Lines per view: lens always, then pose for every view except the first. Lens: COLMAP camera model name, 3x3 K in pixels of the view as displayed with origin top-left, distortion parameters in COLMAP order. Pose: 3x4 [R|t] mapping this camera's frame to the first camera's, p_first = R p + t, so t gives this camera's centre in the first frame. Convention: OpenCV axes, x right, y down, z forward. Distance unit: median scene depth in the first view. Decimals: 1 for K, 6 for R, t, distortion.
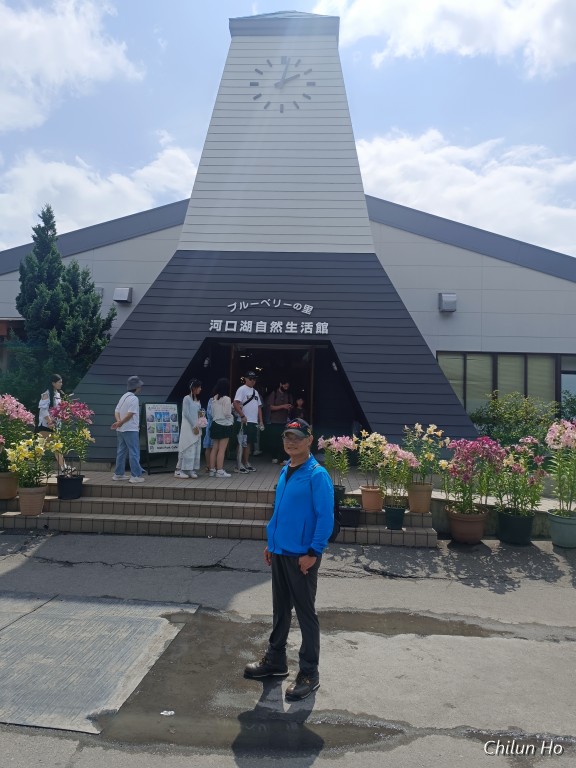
lens RADIAL K [[536.2, 0, 287.0], [0, 536.2, 386.1], [0, 0, 1]] dist [0.023475, -0.000596]
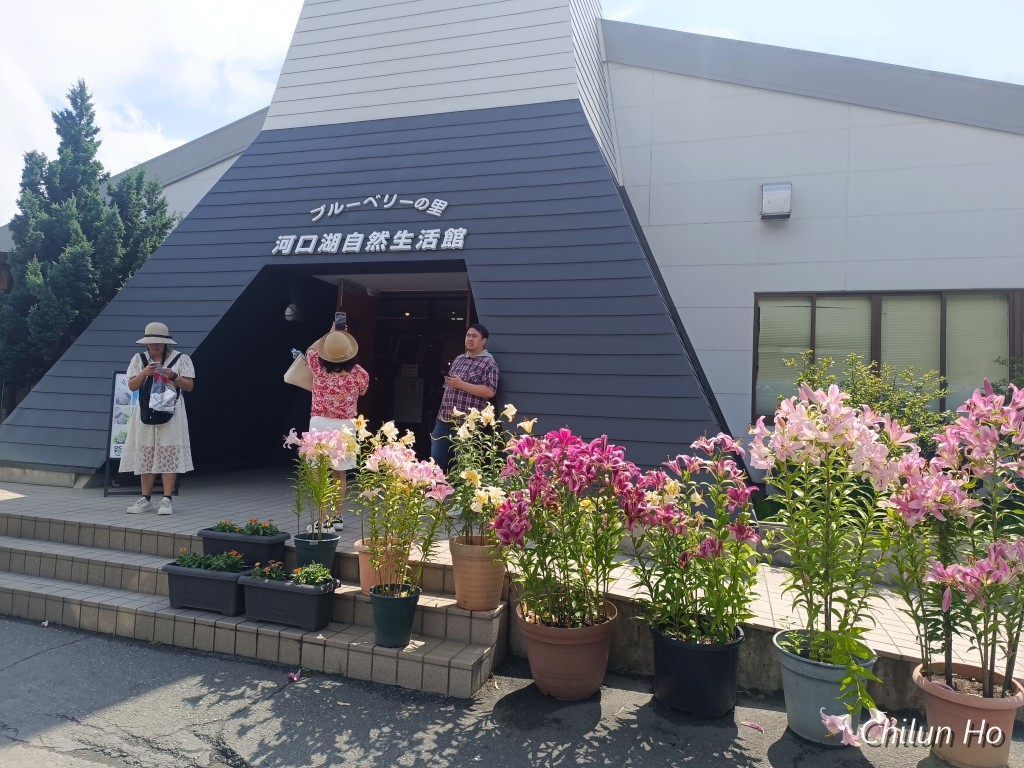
lens RADIAL K [[714.9, 0, 512.4], [0, 714.9, 381.4], [0, 0, 1]] dist [0.023475, -0.000596]
pose [[0.964850, -0.002347, -0.262790, 0.306118], [-0.001407, 0.999900, -0.014095, 0.044450], [0.262797, 0.013969, 0.964750, 0.323253]]
